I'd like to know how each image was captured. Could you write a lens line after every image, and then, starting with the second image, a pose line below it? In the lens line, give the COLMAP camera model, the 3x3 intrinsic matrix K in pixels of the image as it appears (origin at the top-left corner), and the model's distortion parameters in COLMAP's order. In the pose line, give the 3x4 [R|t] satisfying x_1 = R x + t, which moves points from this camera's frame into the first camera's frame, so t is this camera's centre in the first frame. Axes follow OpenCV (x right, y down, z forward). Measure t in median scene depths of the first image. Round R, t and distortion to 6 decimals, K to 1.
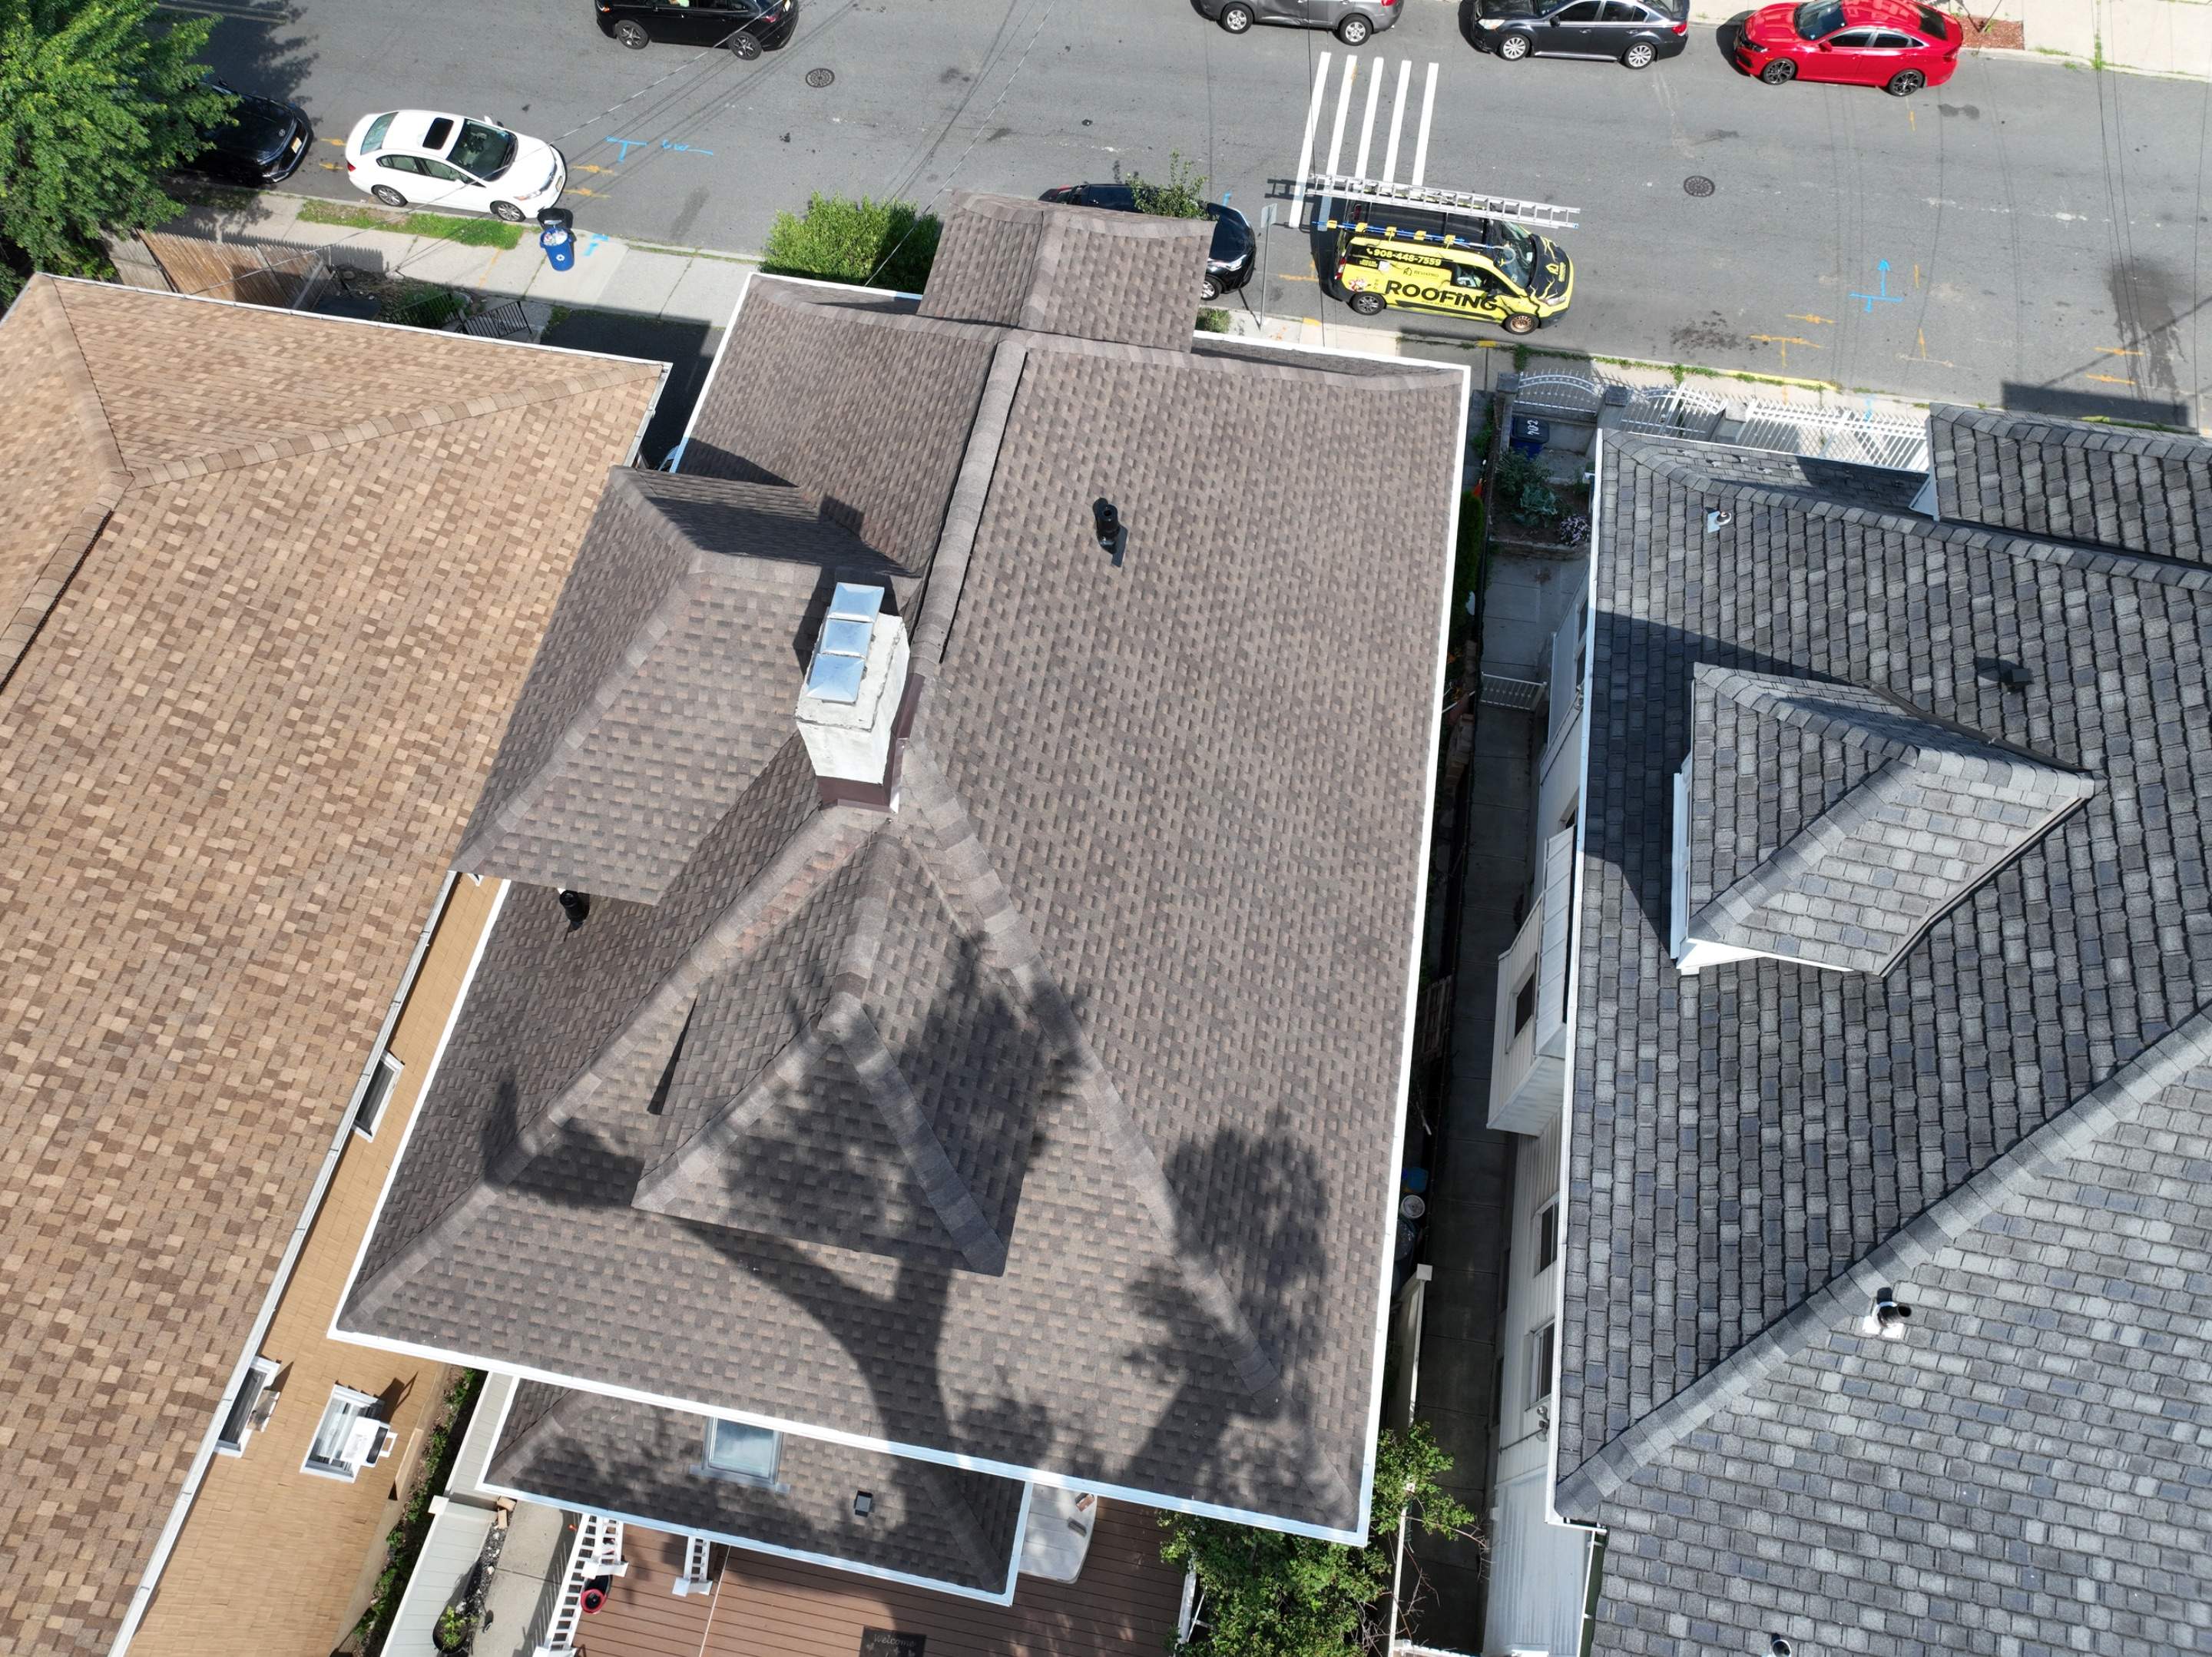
lens RADIAL K [[1559.2, 0, 1098.3], [0, 1559.2, 827.3], [0, 0, 1]] dist [-0.012898, 0.030066]
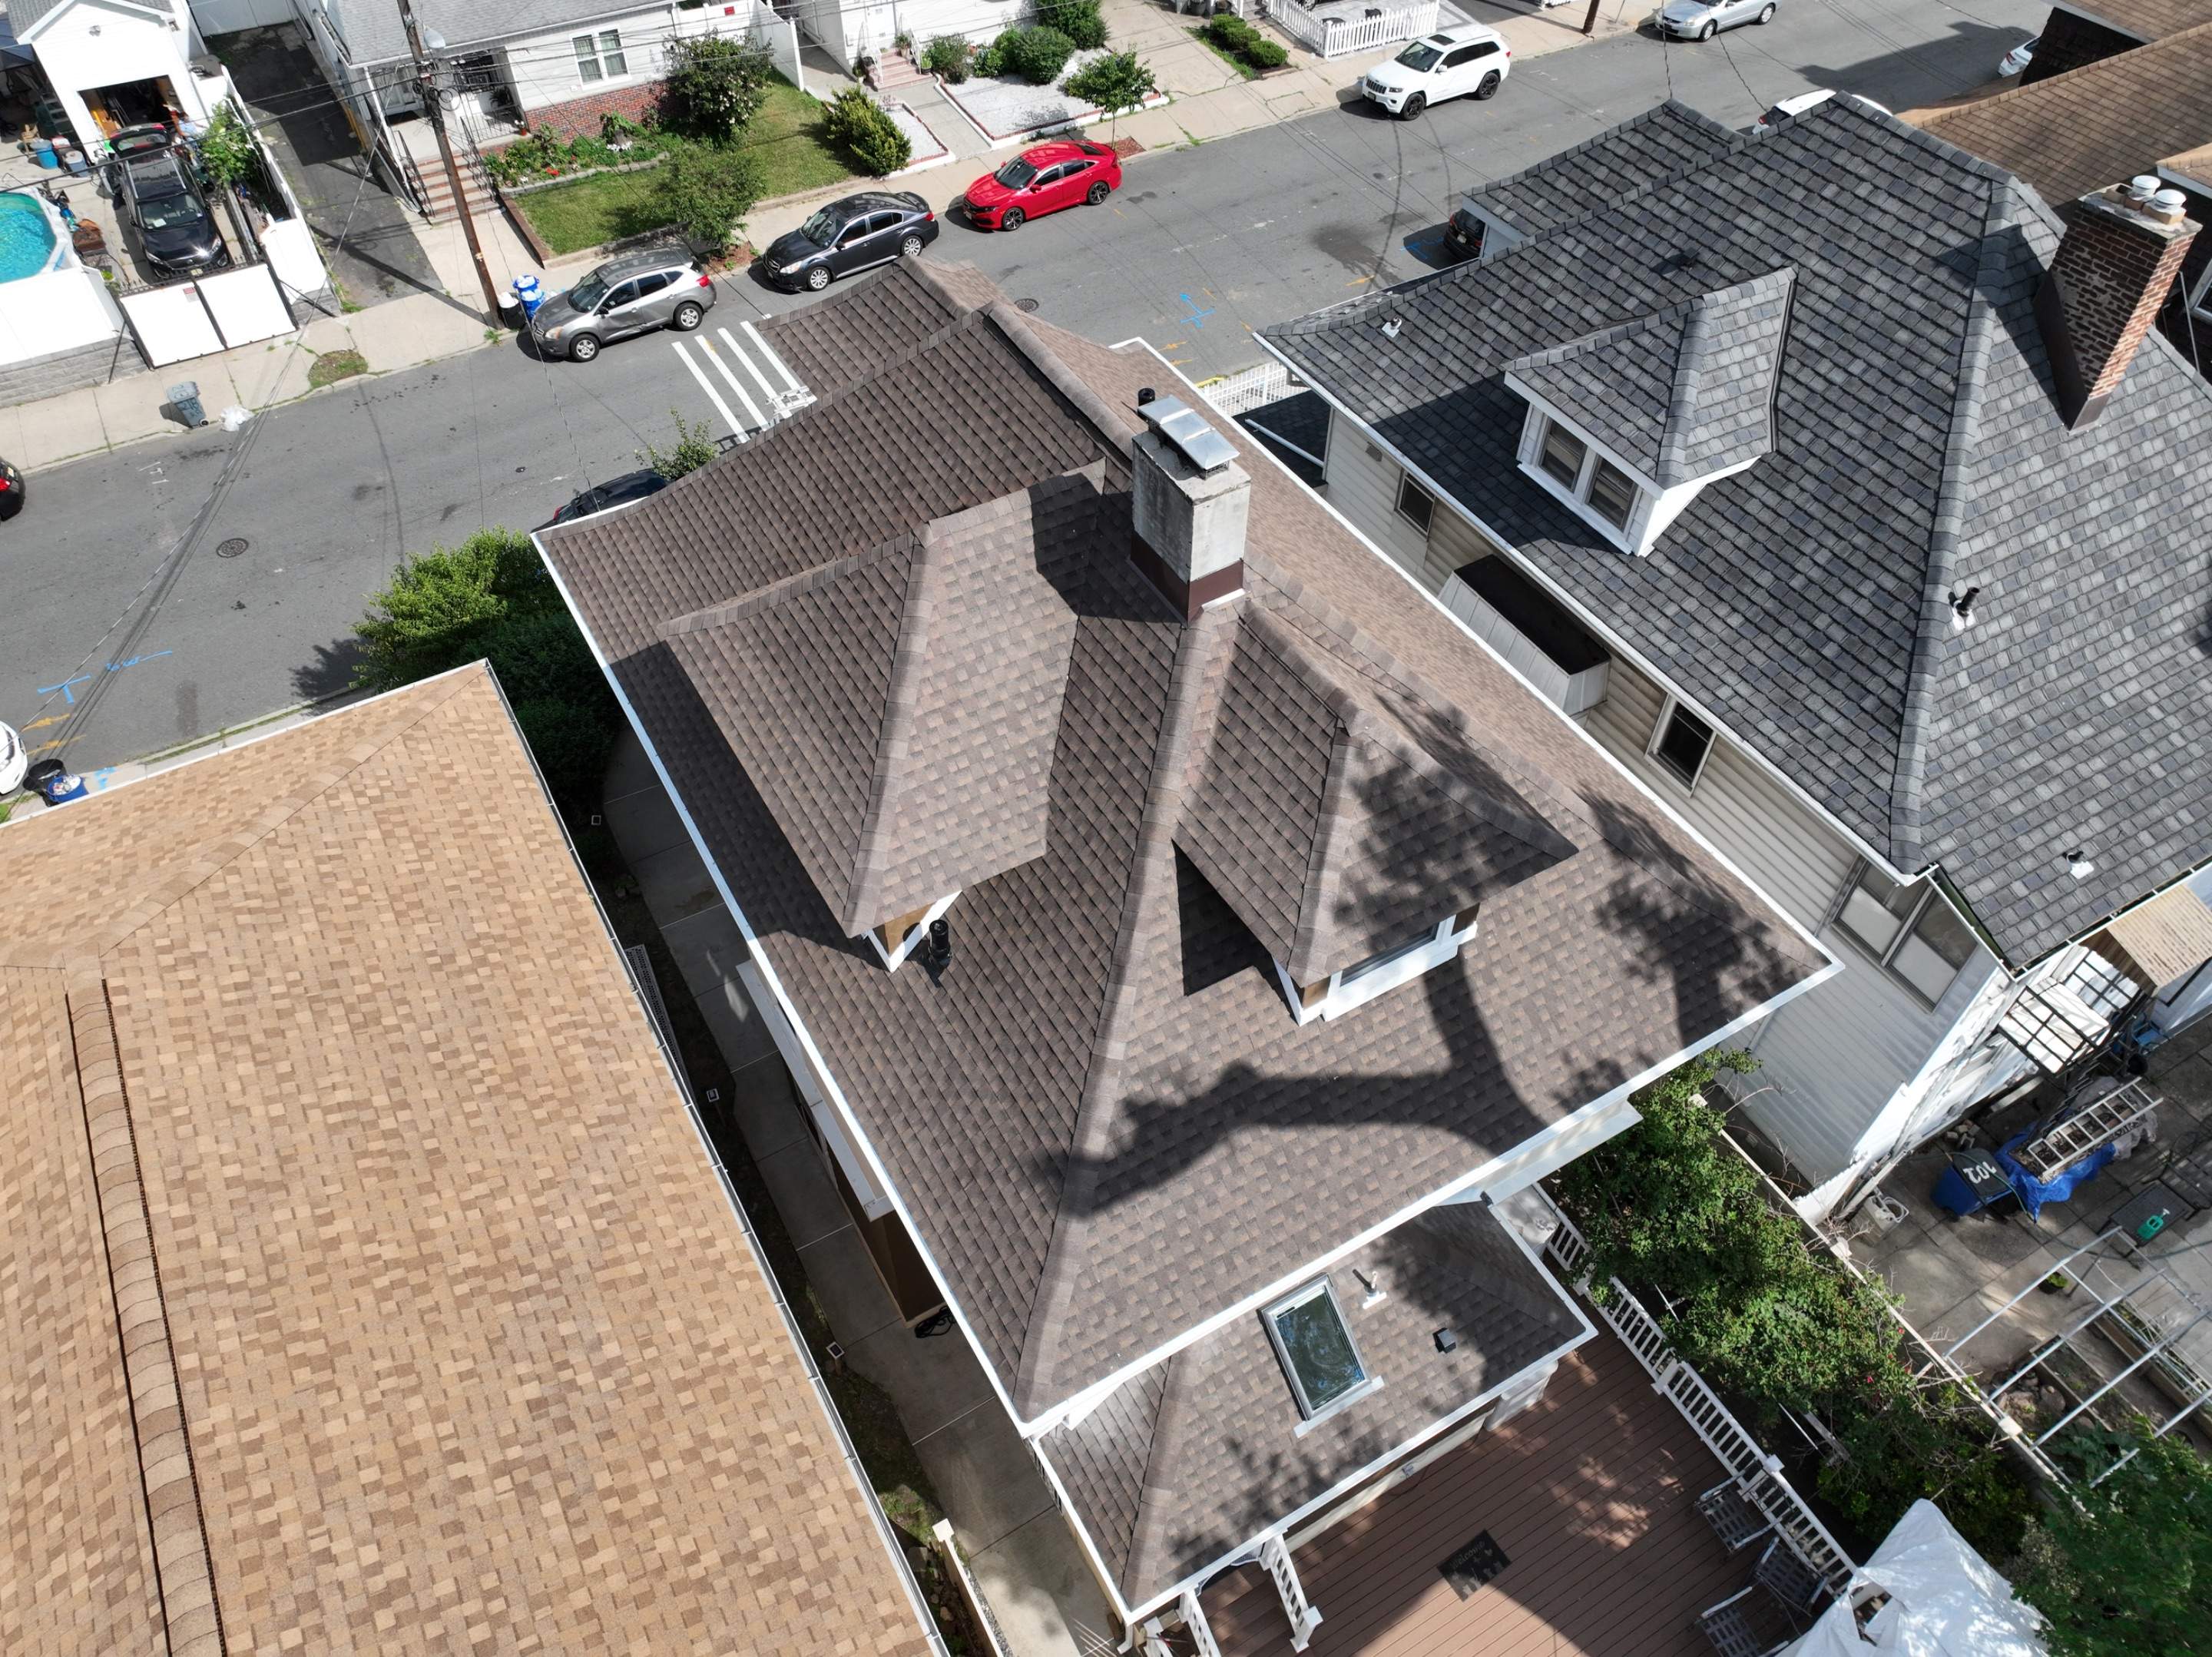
lens RADIAL K [[1559.2, 0, 1098.5], [0, 1559.2, 827.1], [0, 0, 1]] dist [-0.012898, 0.030066]
pose [[0.760925, -0.489171, 0.426268, -0.616434], [0.575331, 0.812419, -0.094708, 0.137660], [-0.299980, 0.317311, 0.899625, 0.058456]]
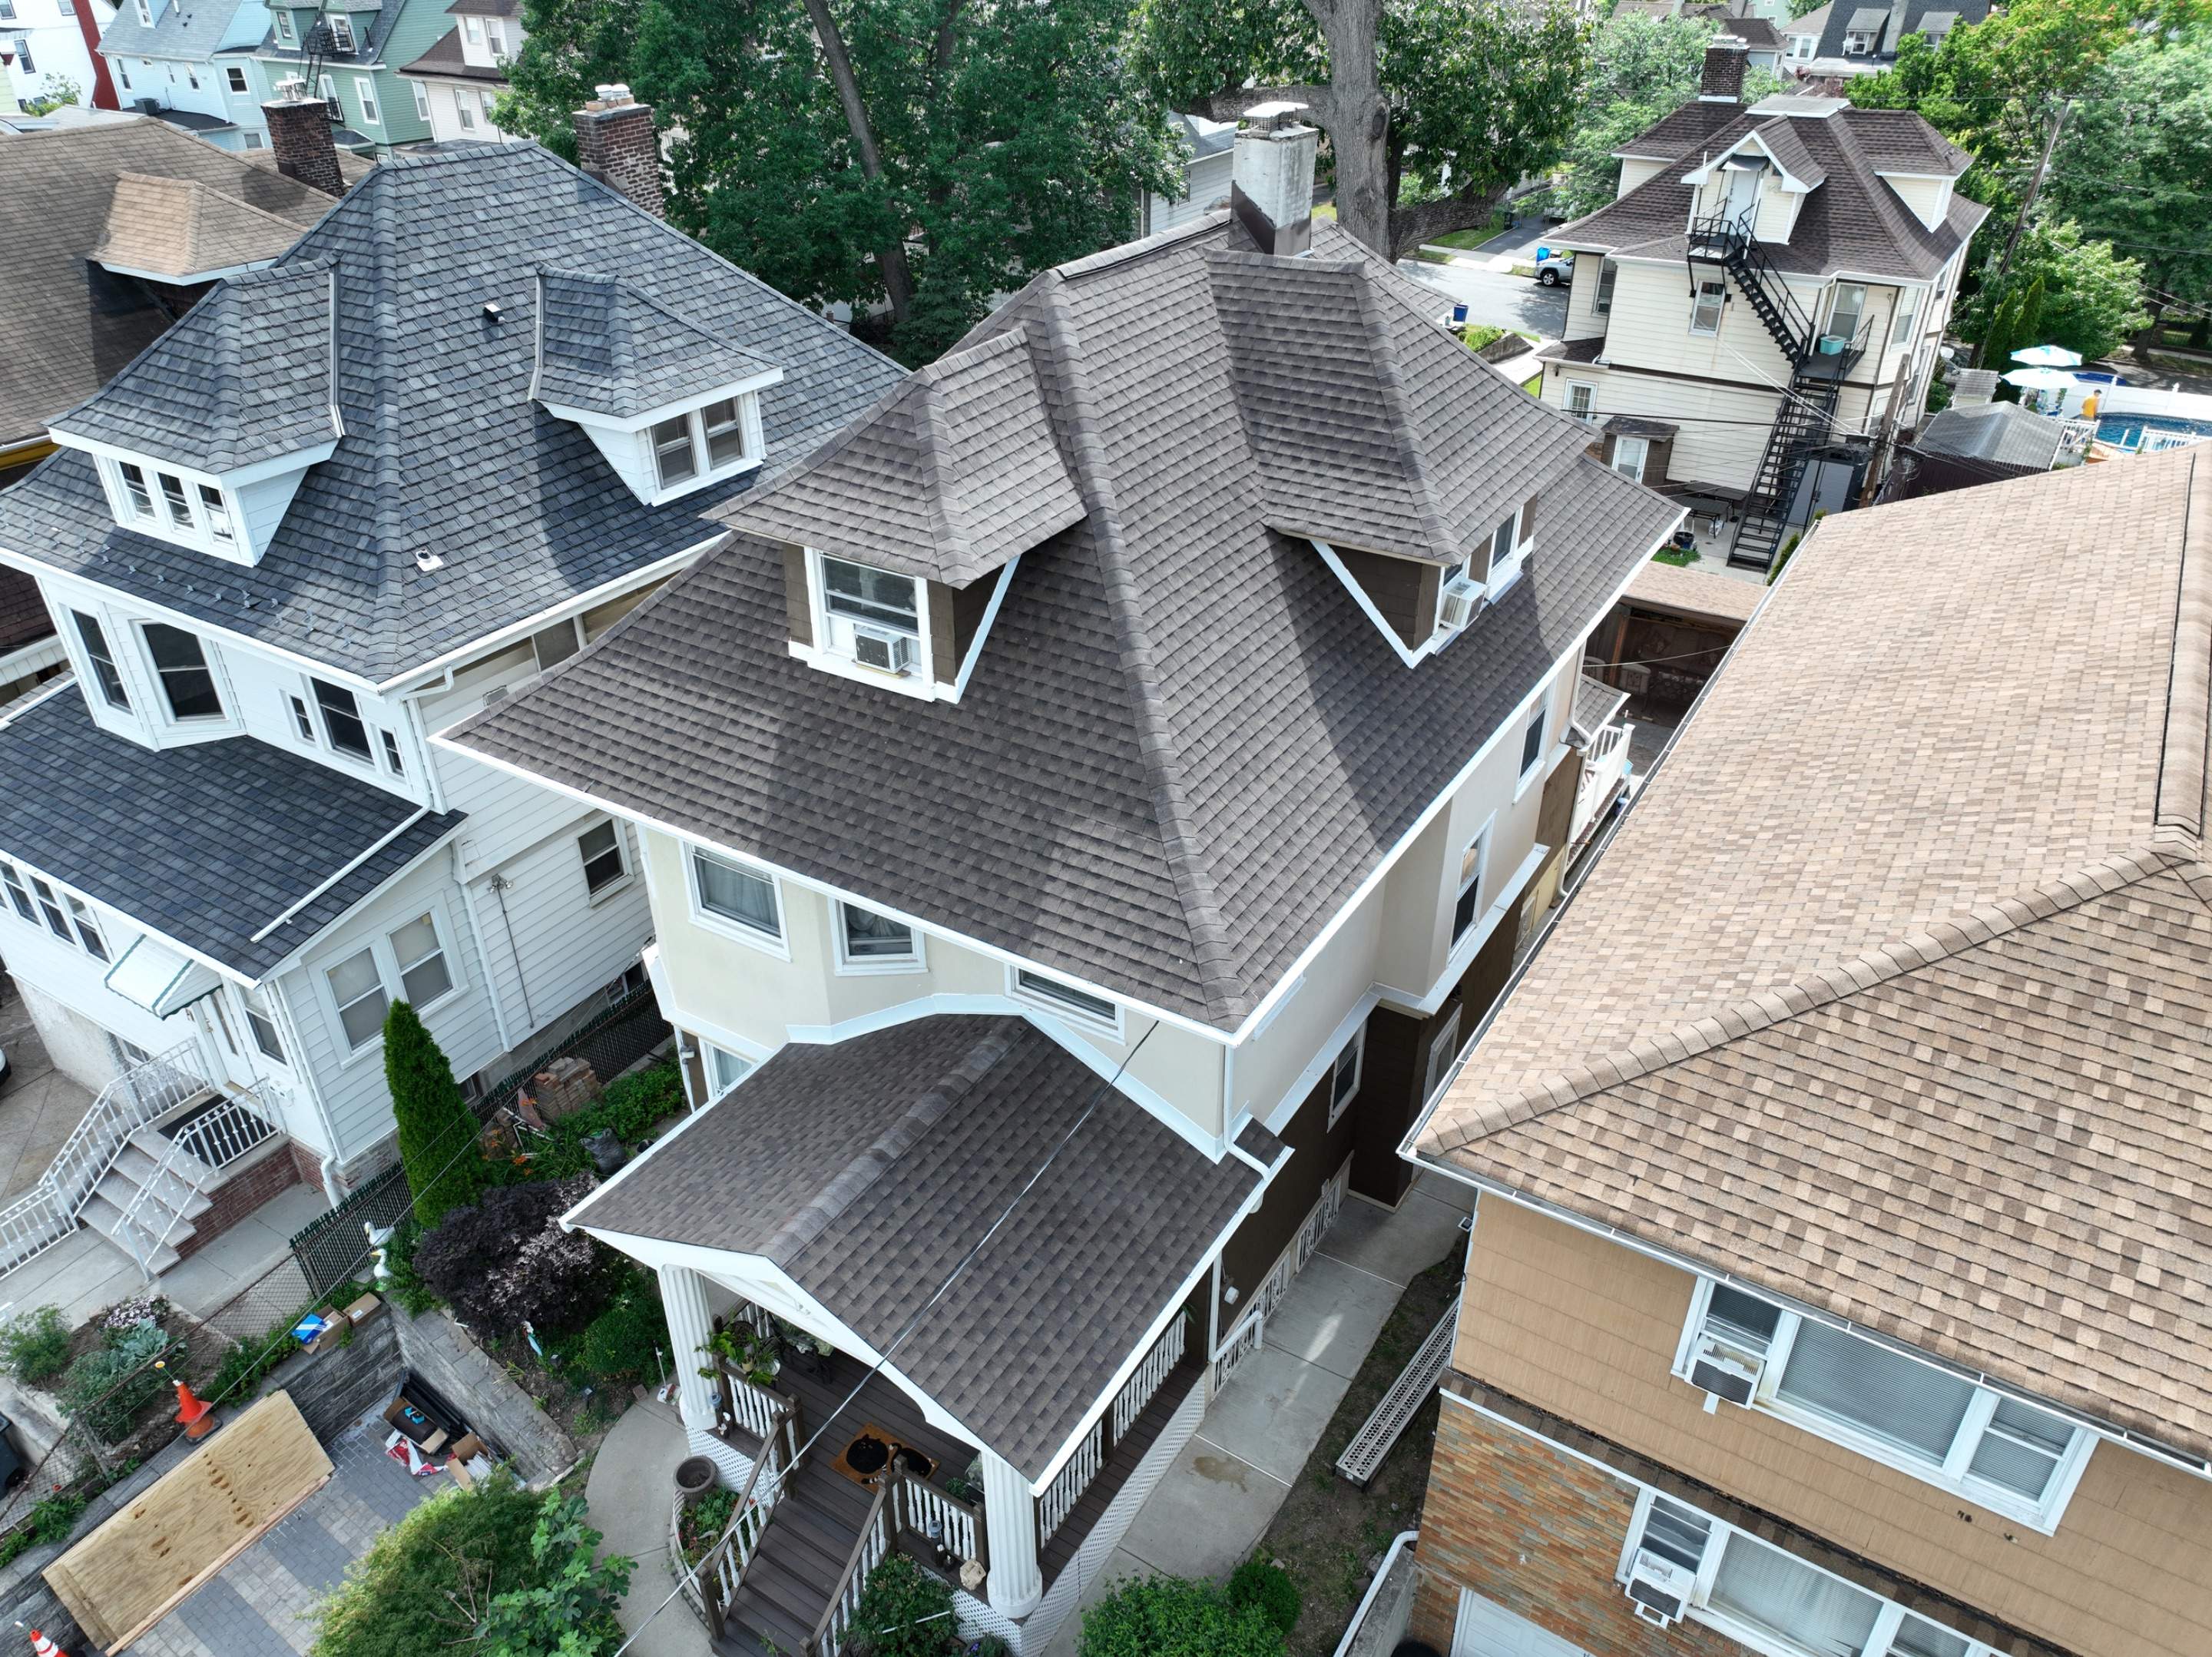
lens RADIAL K [[1559.2, 0, 1096.0], [0, 1559.2, 826.9], [0, 0, 1]] dist [-0.012898, 0.030066]
pose [[-0.929737, -0.190523, 0.315102, -0.452556], [0.326711, -0.032104, 0.944579, -1.216199], [-0.169848, 0.981158, 0.092095, 1.158672]]
